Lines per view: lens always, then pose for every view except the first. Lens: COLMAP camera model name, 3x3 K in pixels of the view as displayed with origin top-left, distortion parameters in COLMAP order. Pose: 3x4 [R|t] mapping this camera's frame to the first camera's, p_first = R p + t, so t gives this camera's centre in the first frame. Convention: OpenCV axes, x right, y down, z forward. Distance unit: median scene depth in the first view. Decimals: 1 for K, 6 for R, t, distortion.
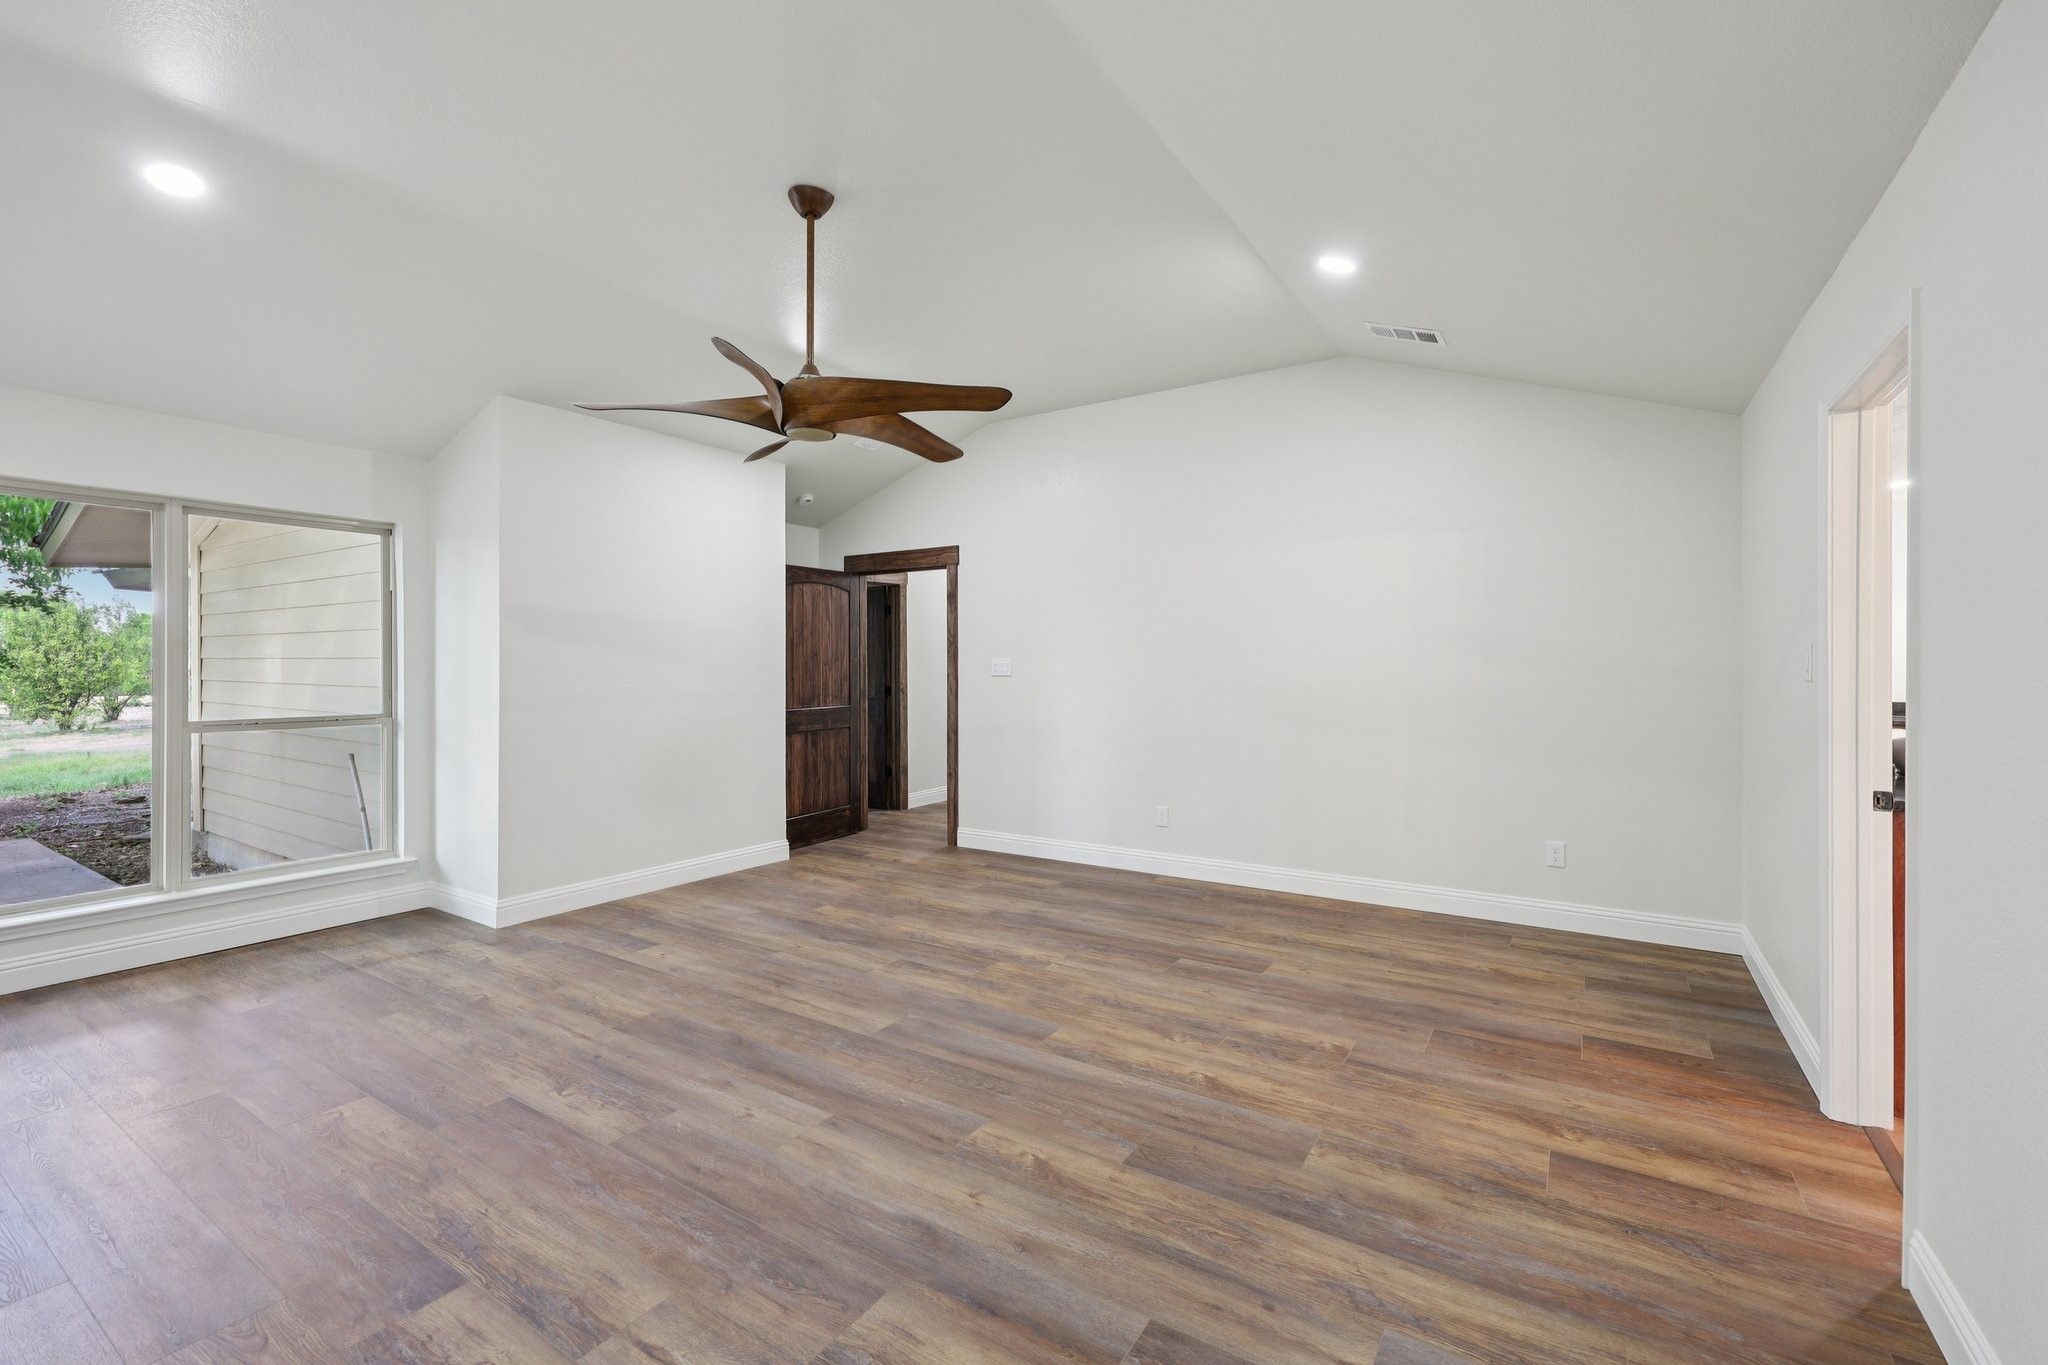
lens RADIAL K [[864.2, 0, 1027.8], [0, 864.2, 667.8], [0, 0, 1]] dist [-0.000947, -0.000285]
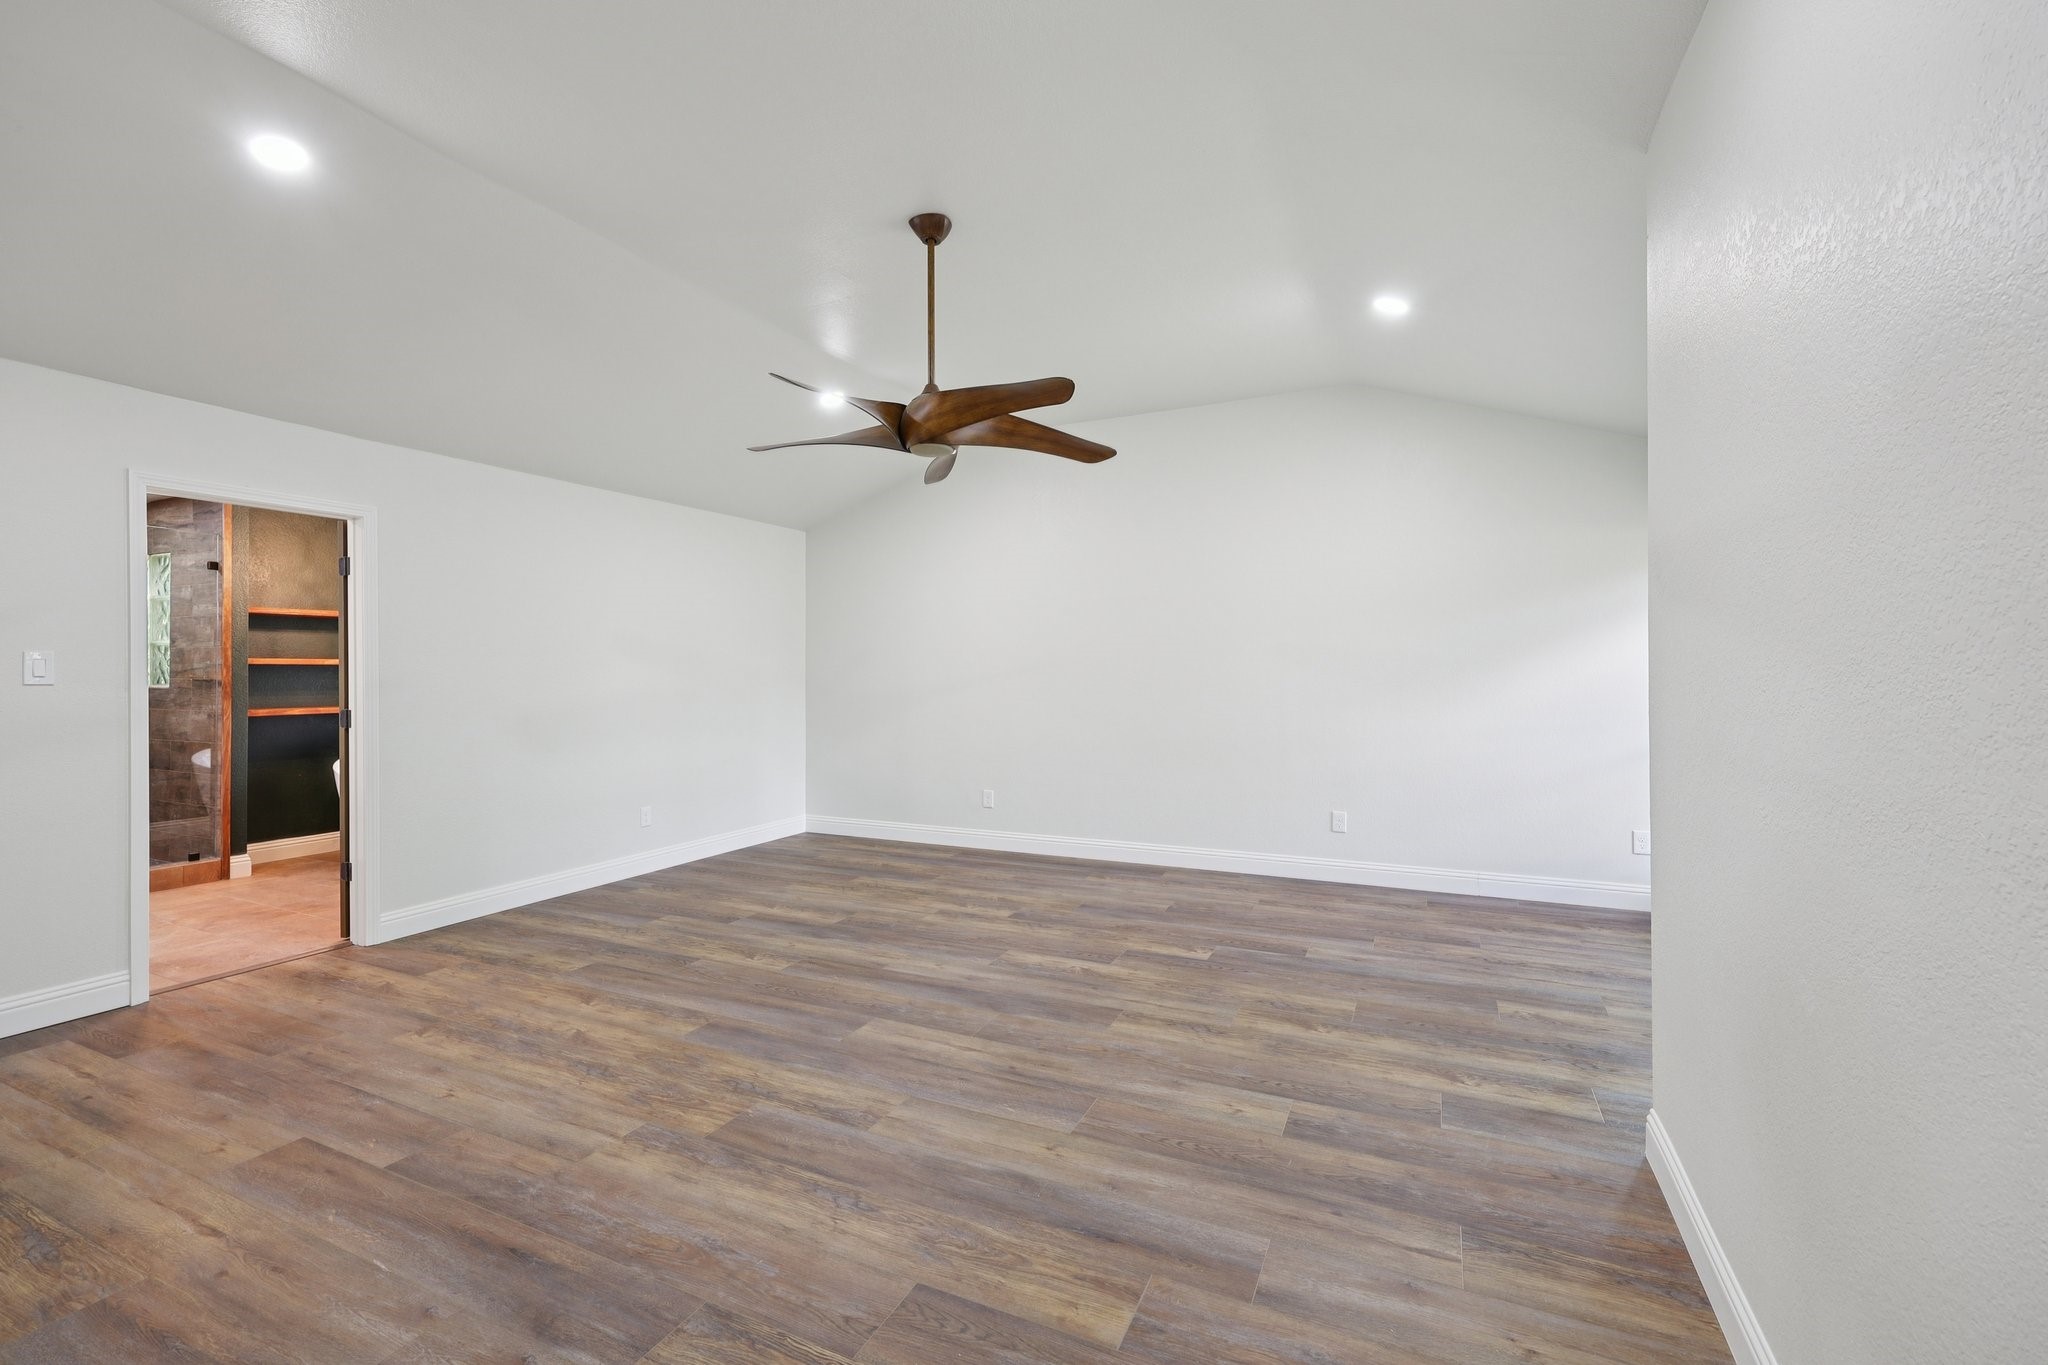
lens RADIAL K [[864.2, 0, 1027.8], [0, 864.2, 667.8], [0, 0, 1]] dist [-0.000947, -0.000285]
pose [[-0.991108, 0.002810, -0.133028, -0.221906], [0.003034, 0.999994, -0.001481, -0.002467], [0.133023, -0.001872, -0.991111, 2.016851]]
